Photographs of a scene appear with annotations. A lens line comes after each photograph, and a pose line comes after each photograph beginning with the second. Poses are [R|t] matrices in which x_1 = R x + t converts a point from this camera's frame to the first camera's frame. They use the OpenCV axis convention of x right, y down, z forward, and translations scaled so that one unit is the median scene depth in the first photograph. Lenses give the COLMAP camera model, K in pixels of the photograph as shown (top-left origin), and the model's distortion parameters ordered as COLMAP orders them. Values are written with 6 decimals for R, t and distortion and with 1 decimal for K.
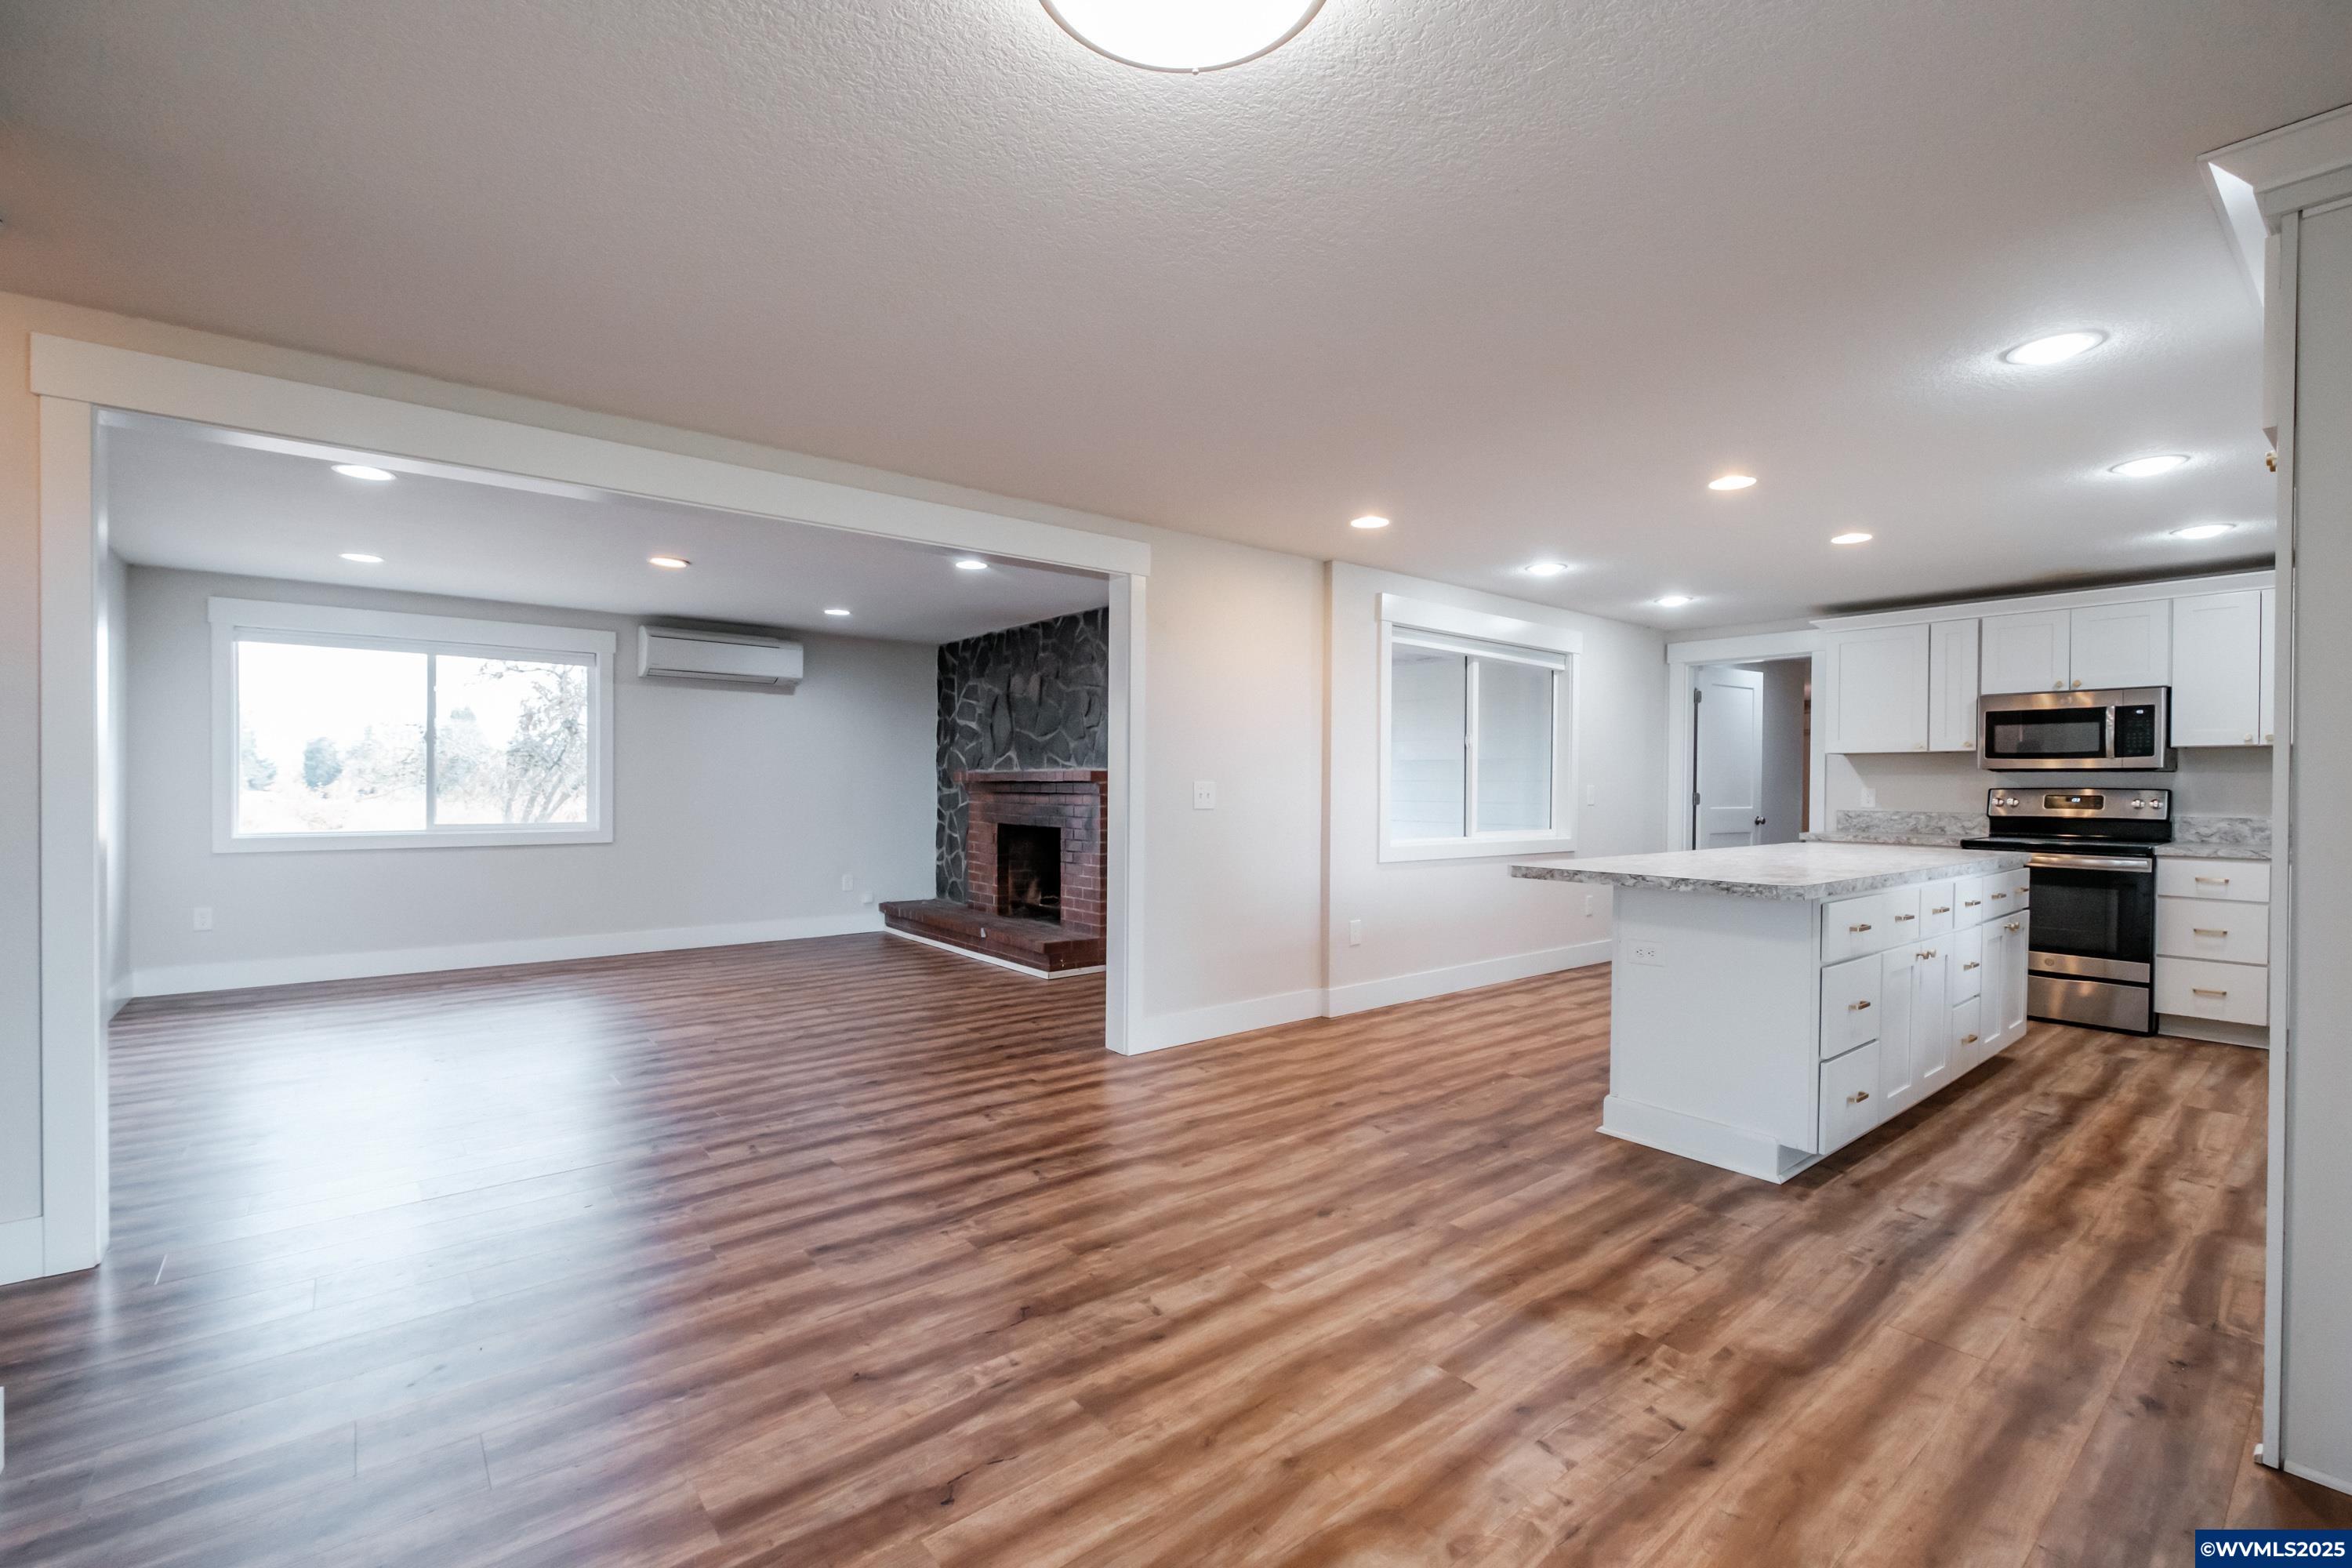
lens RADIAL K [[1018.7, 0, 1163.6], [0, 1018.7, 786.3], [0, 0, 1]] dist [0.001142, 0.000041]
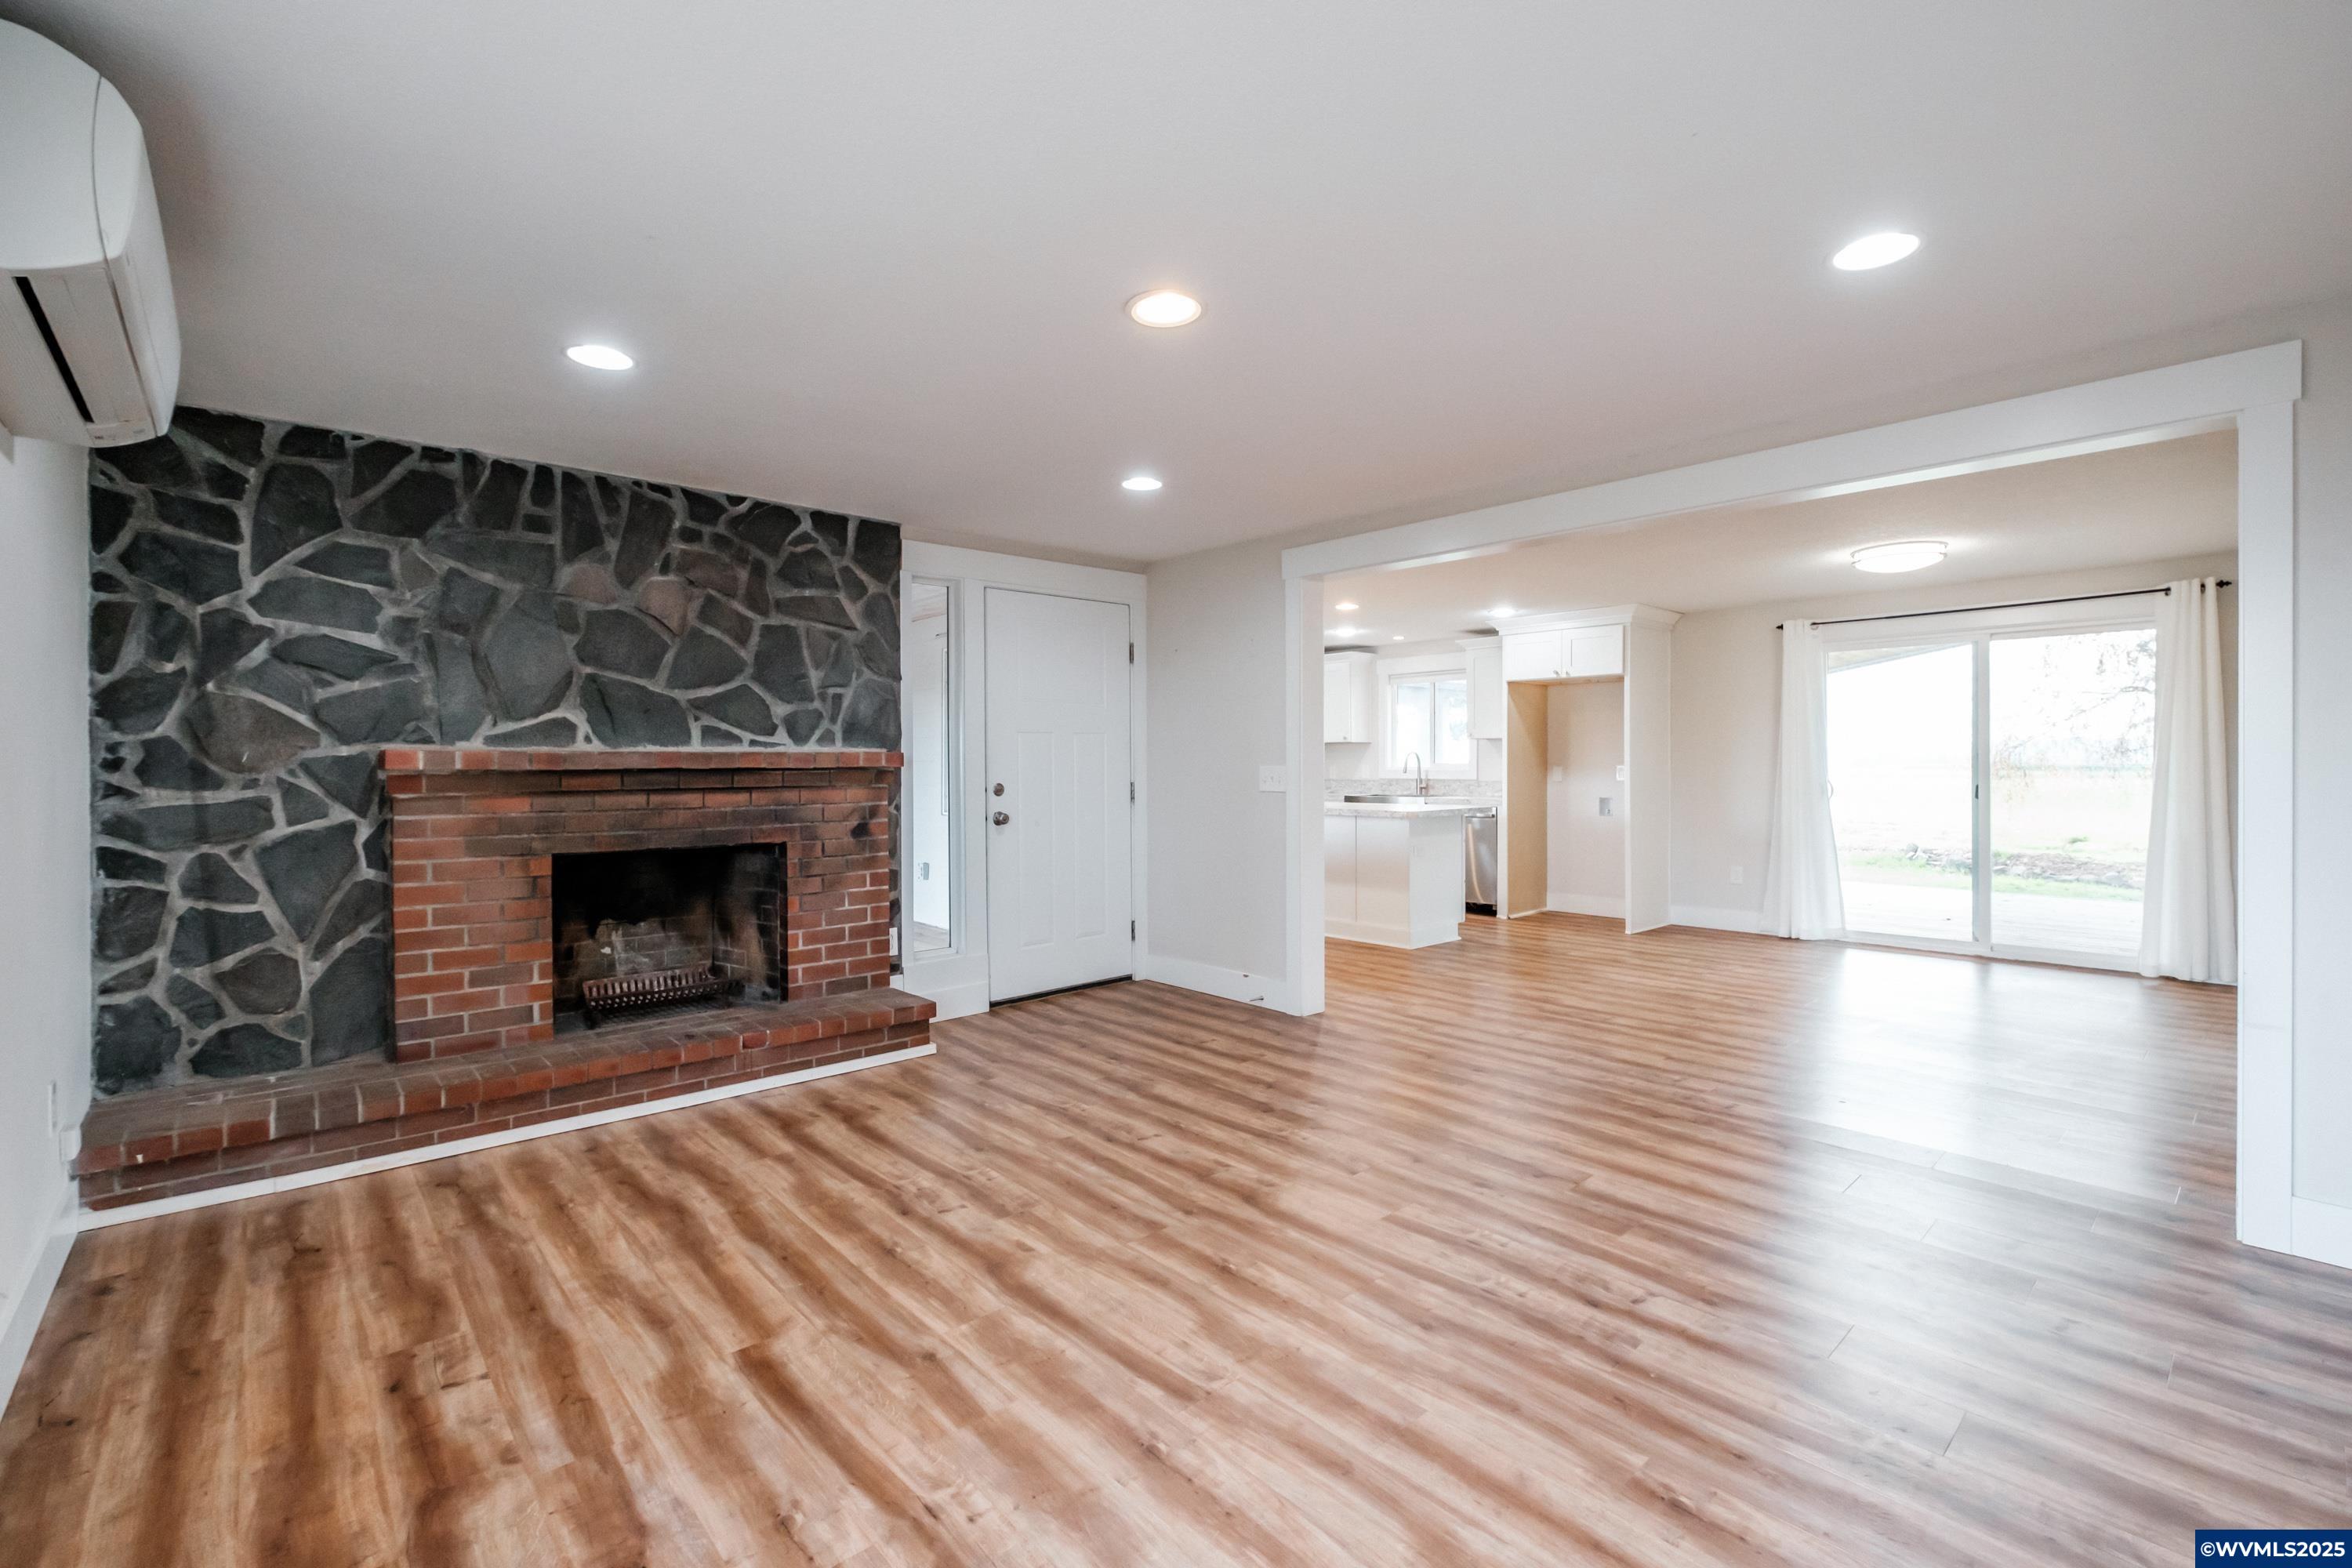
lens RADIAL K [[1018.7, 0, 1163.0], [0, 1018.7, 769.0], [0, 0, 1]] dist [0.001142, 0.000041]
pose [[-0.051695, -0.006312, 0.998643, -1.103719], [0.011166, 0.999914, 0.006898, -0.008197], [-0.998601, 0.011507, -0.051620, 1.190836]]
